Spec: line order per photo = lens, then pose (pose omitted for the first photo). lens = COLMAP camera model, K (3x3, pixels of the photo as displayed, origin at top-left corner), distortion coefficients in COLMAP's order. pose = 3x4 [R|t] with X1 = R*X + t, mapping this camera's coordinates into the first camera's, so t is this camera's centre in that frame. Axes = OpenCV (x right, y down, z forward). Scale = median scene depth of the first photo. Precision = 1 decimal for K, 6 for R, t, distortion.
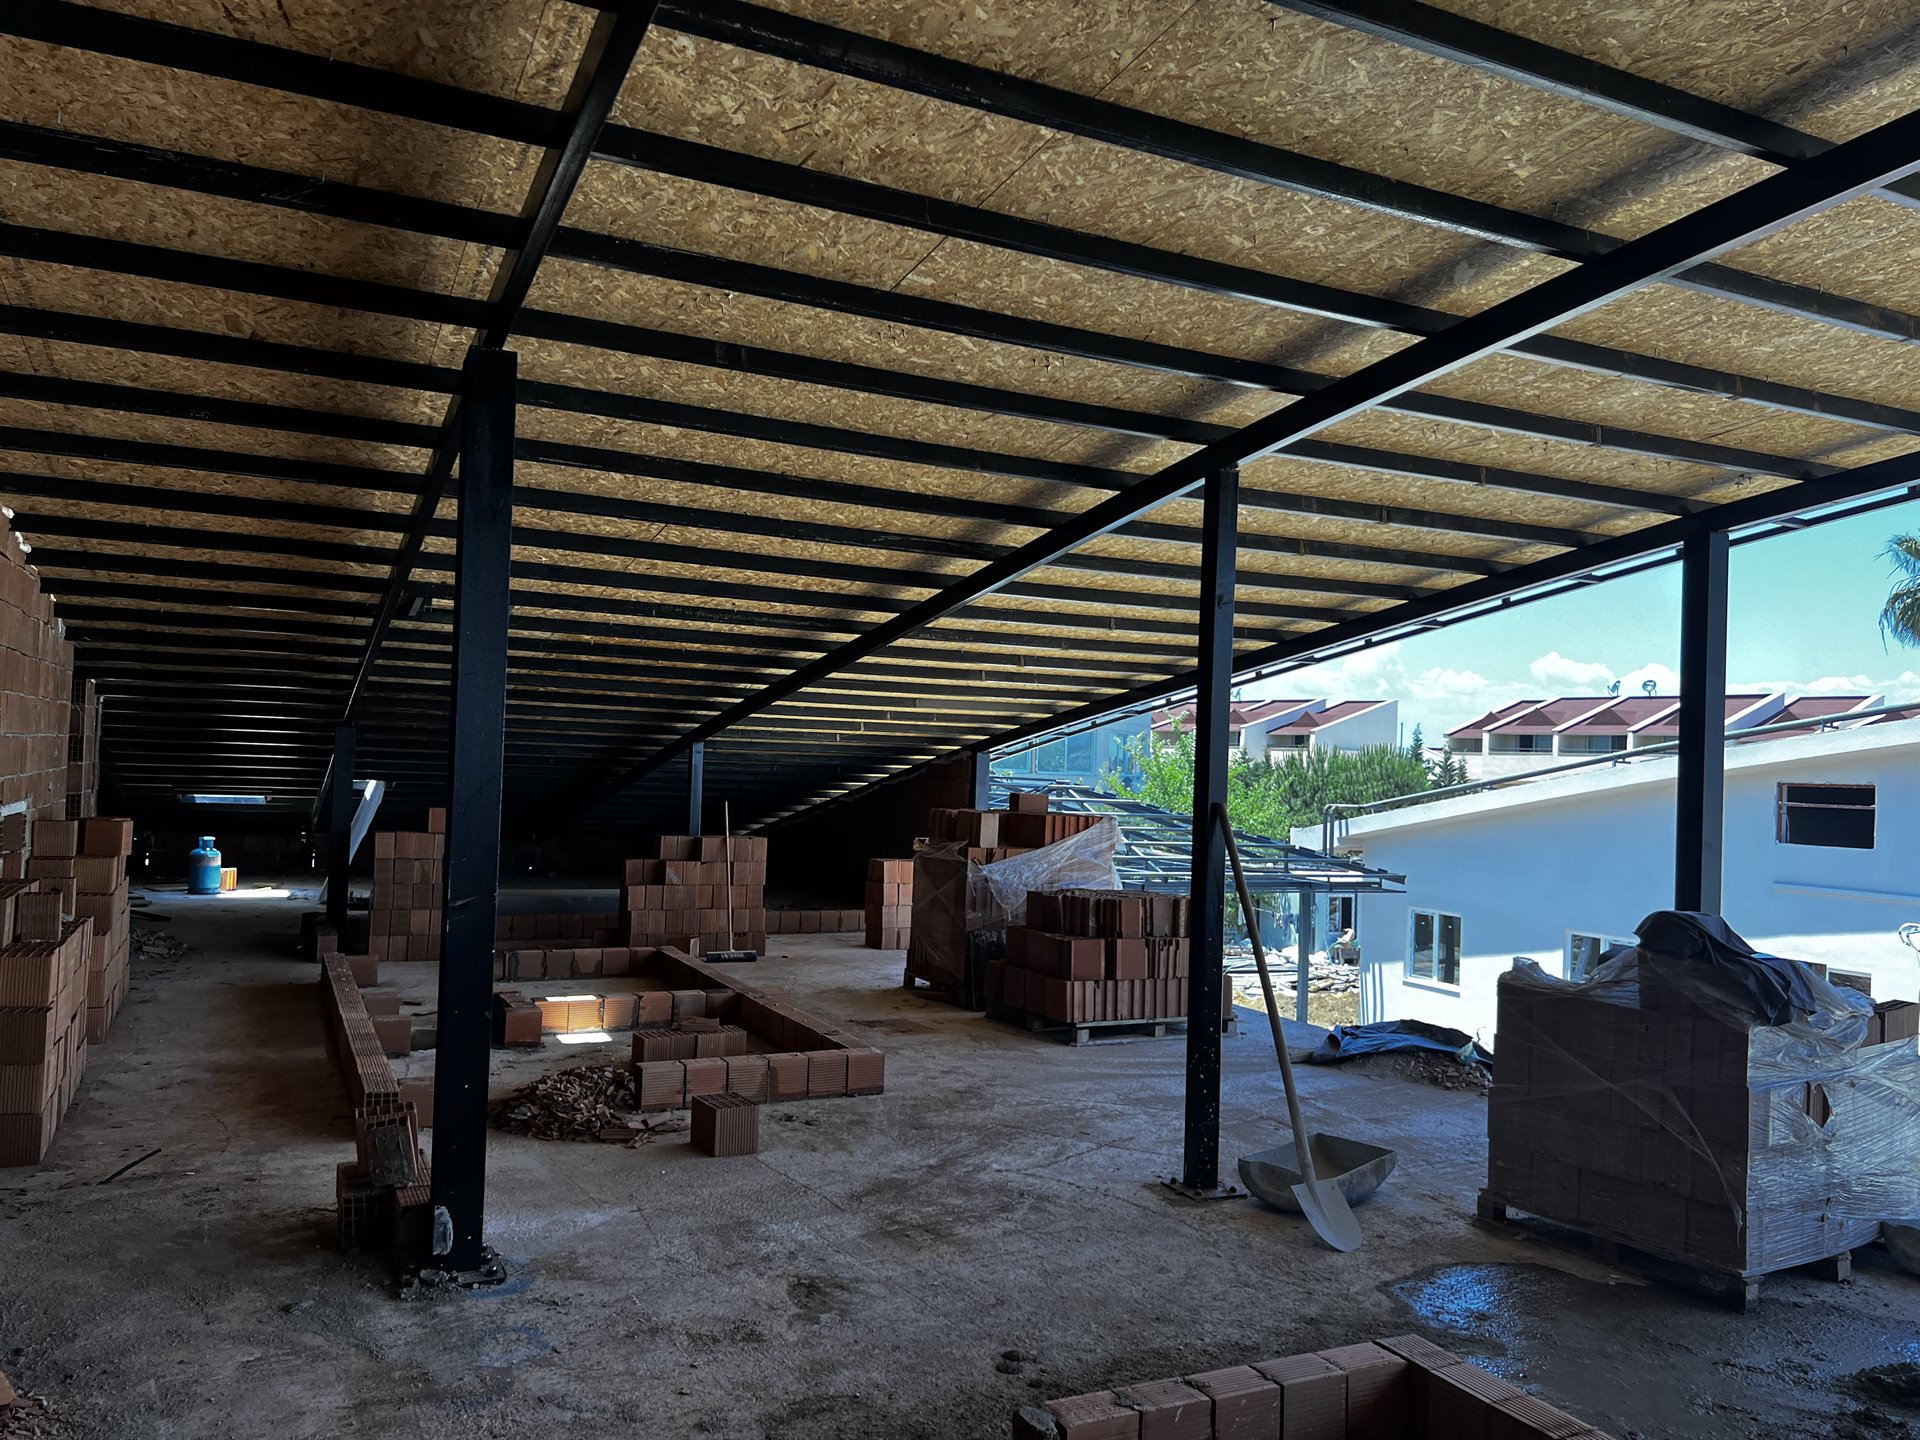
lens RADIAL K [[1449.3, 0, 956.8], [0, 1449.3, 720.9], [0, 0, 1]] dist [0.070578, -0.086548]
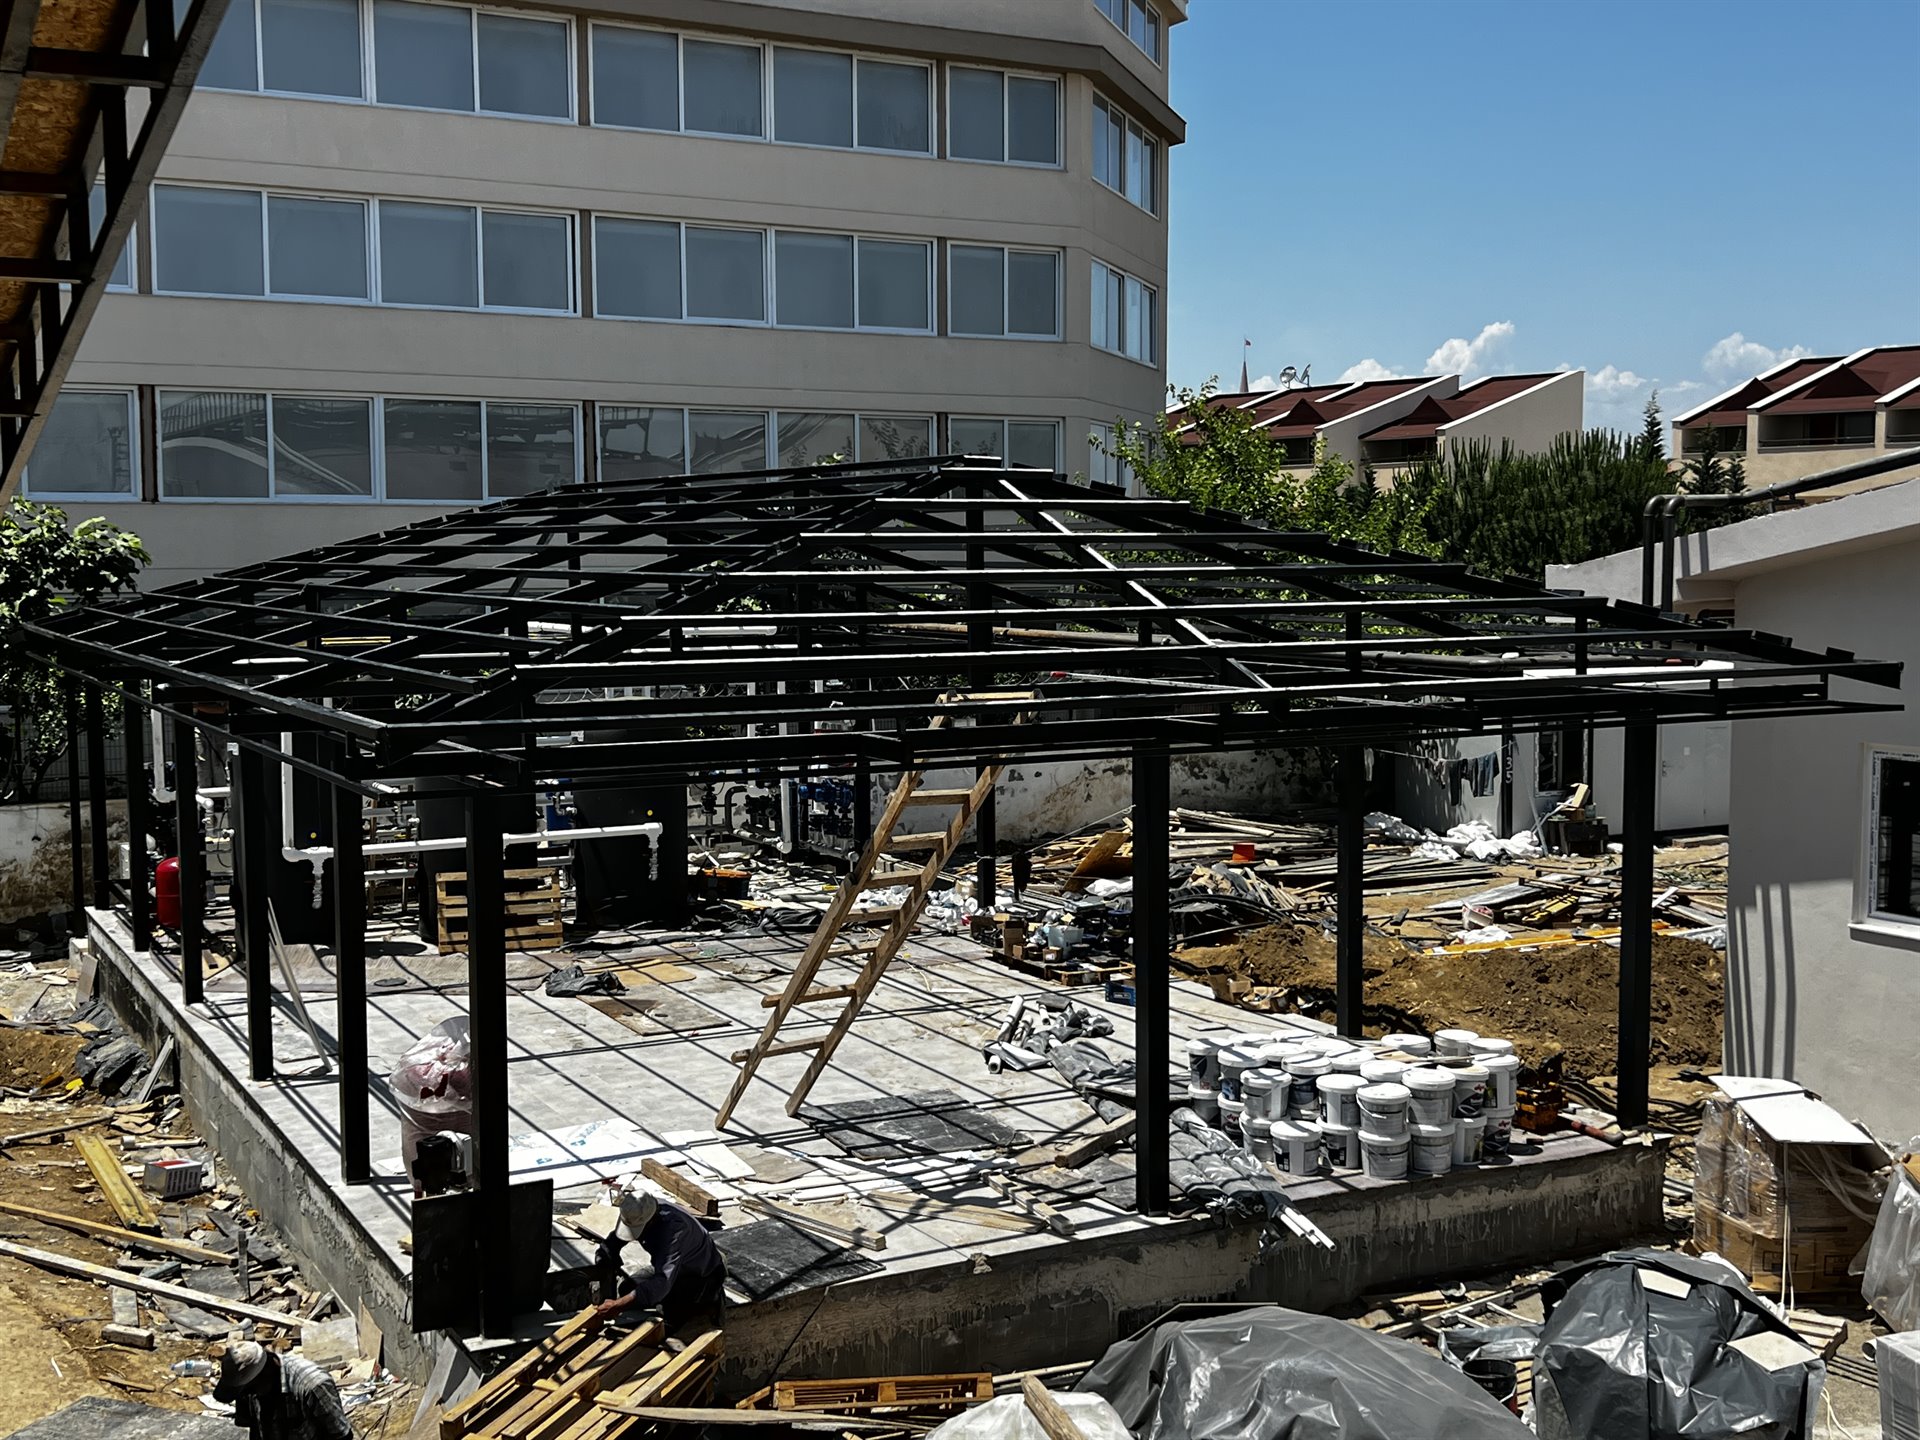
lens RADIAL K [[2178.6, 0, 960.3], [0, 2178.6, 719.8], [0, 0, 1]] dist [0.000807, 0.000000]
pose [[0.997910, -0.047037, 0.044306, 0.018219], [0.041803, 0.992779, 0.112438, 0.020641], [-0.049275, -0.110350, 0.992670, 0.198711]]
